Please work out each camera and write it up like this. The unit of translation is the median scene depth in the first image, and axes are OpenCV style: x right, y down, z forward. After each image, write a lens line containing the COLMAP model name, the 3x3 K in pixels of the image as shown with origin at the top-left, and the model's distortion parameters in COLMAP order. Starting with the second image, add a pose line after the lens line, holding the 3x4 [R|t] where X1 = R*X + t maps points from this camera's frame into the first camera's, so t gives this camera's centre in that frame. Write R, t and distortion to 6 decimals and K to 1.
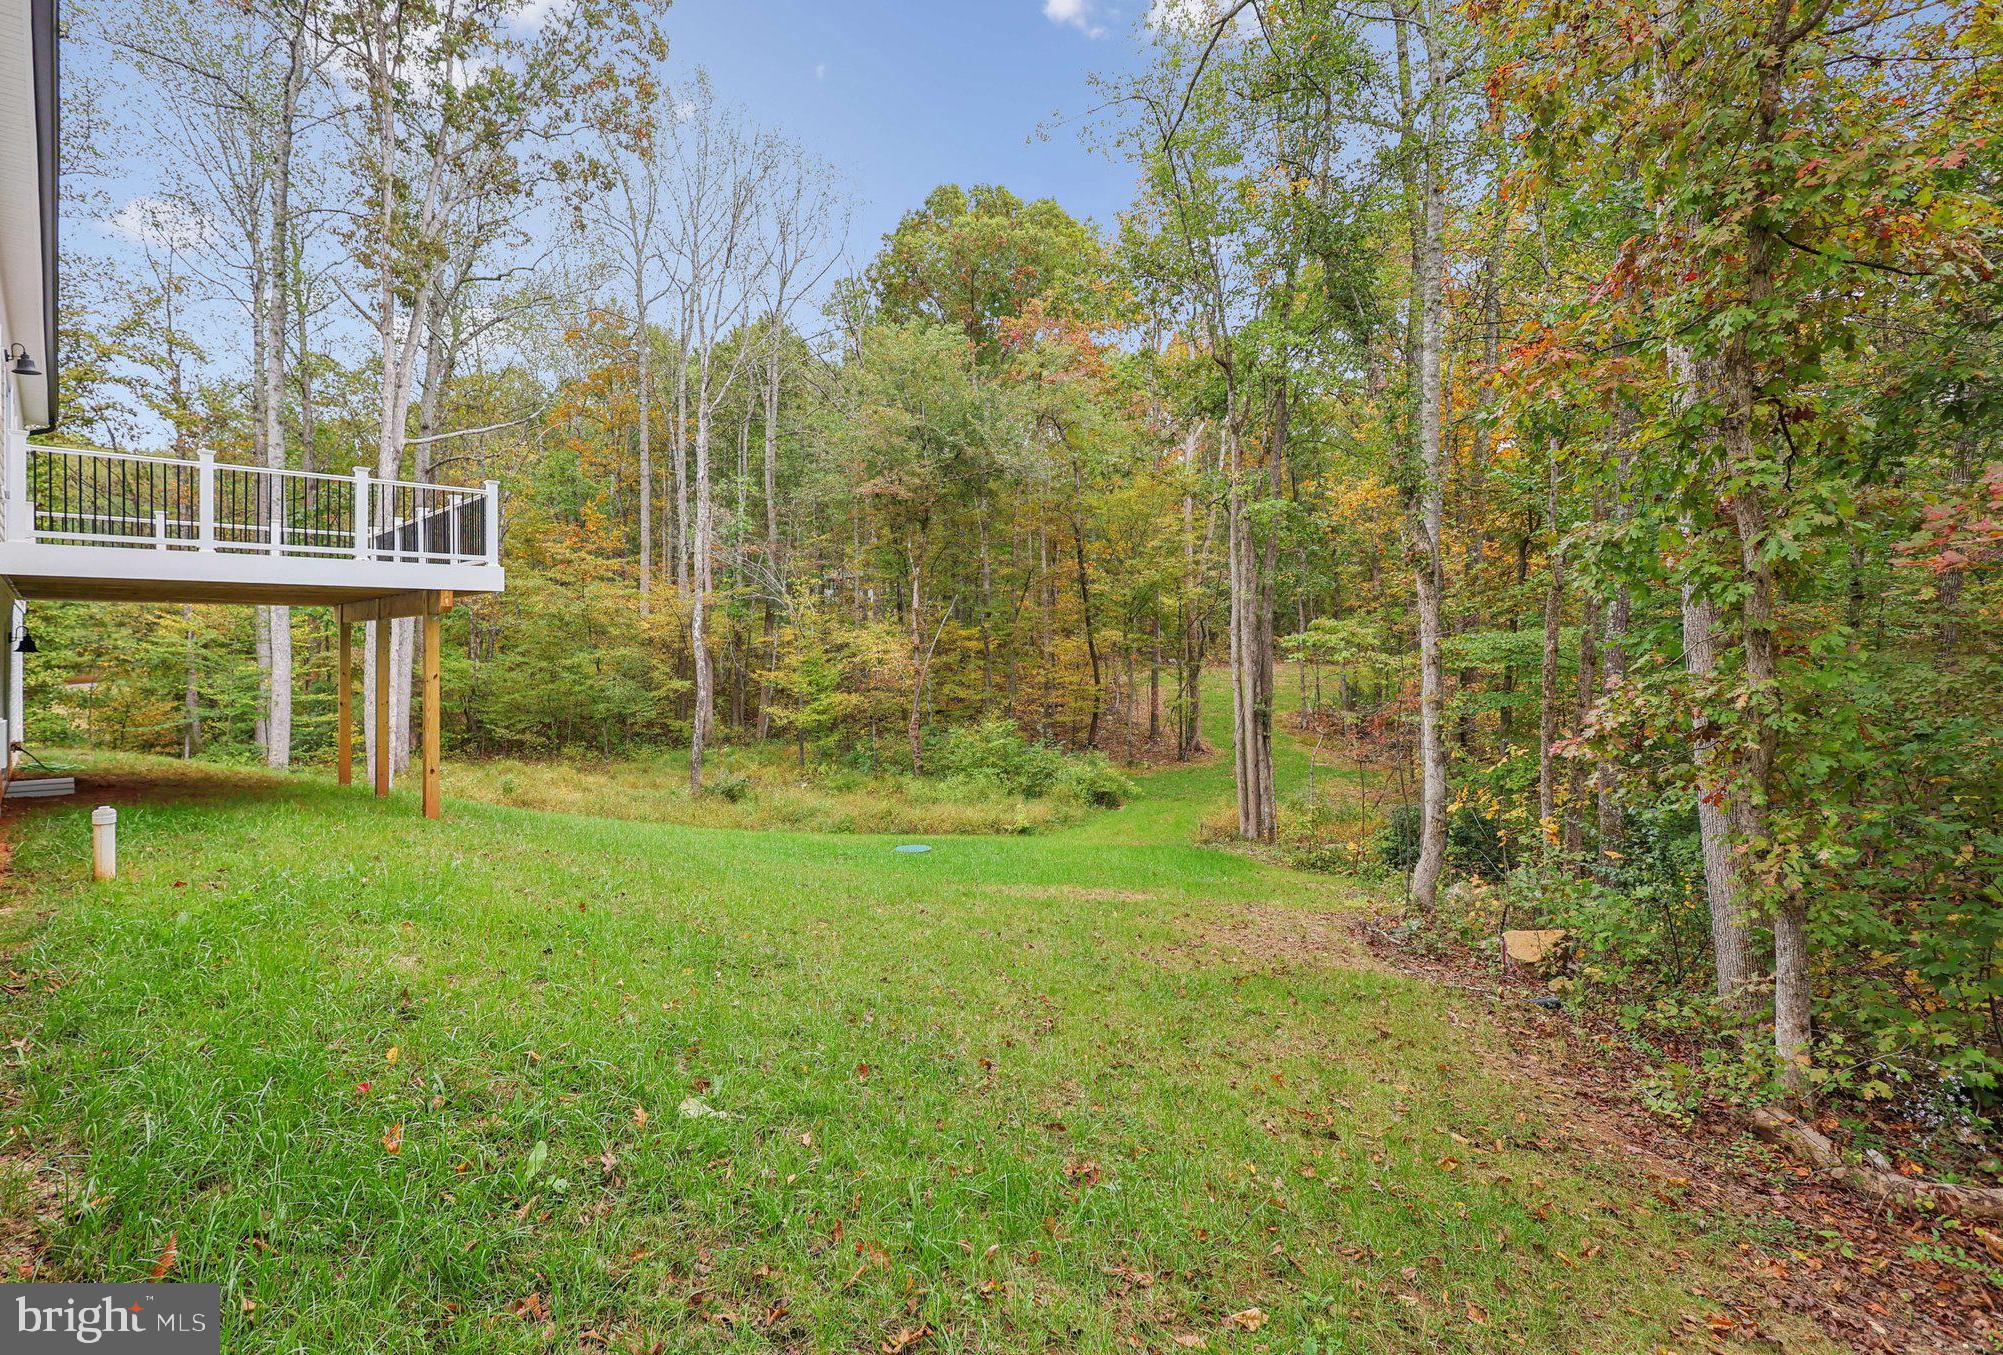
lens RADIAL K [[955.0, 0, 944.8], [0, 955.0, 643.0], [0, 0, 1]] dist [0.005488, 0.000460]
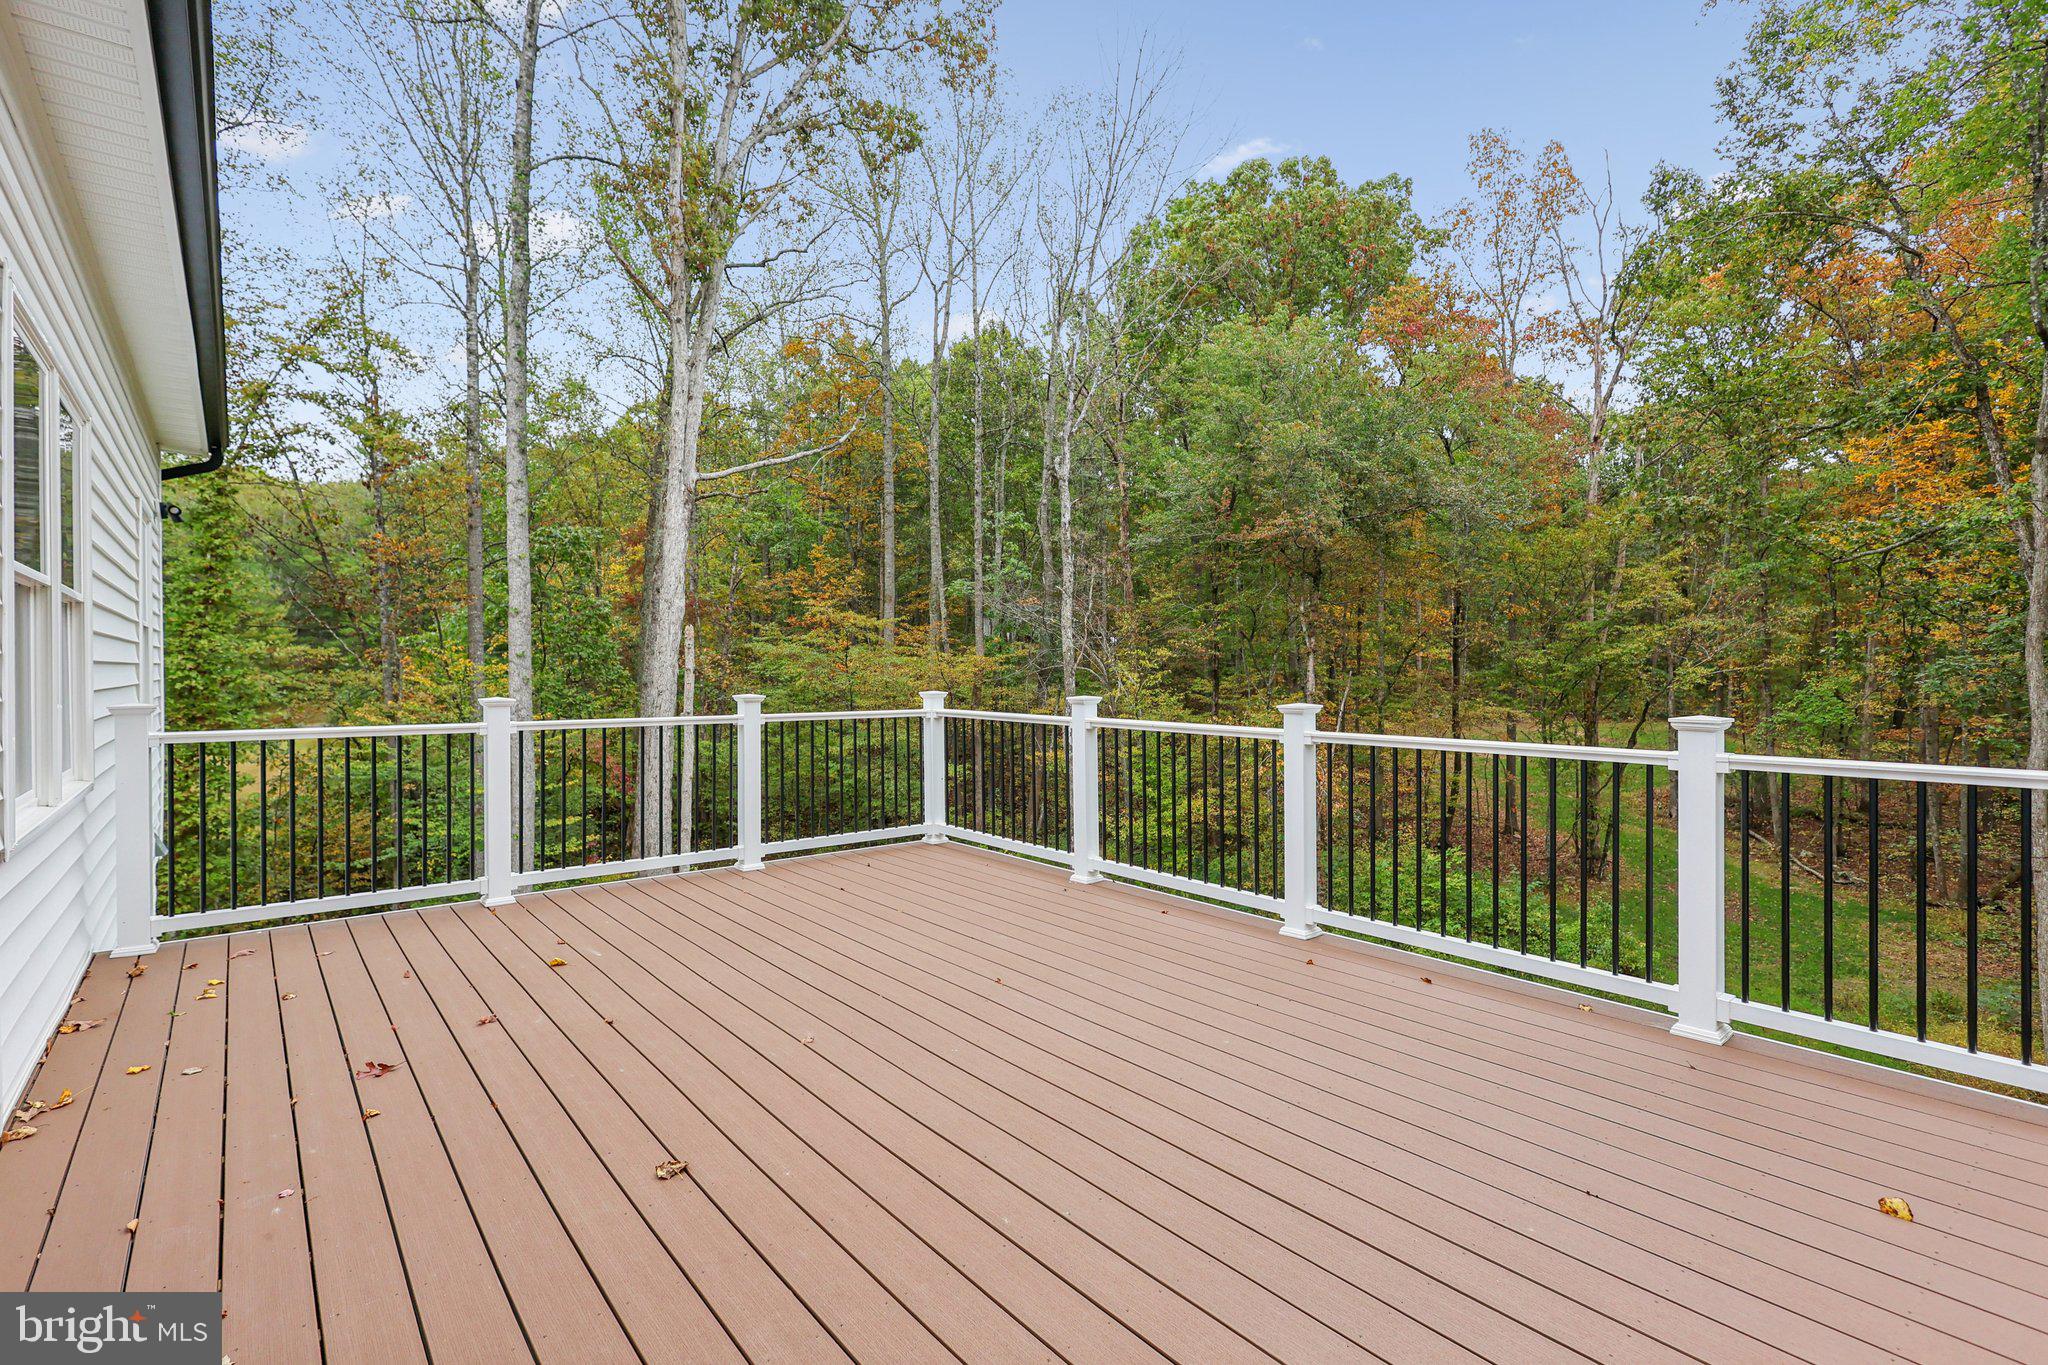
lens RADIAL K [[959.2, 0, 1010.9], [0, 959.2, 677.5], [0, 0, 1]] dist [0.003349, 0.000923]
pose [[0.997856, 0.007006, -0.065077, -0.263477], [-0.006527, 0.999950, 0.007580, -0.064228], [0.065127, -0.007139, 0.997851, 0.286417]]
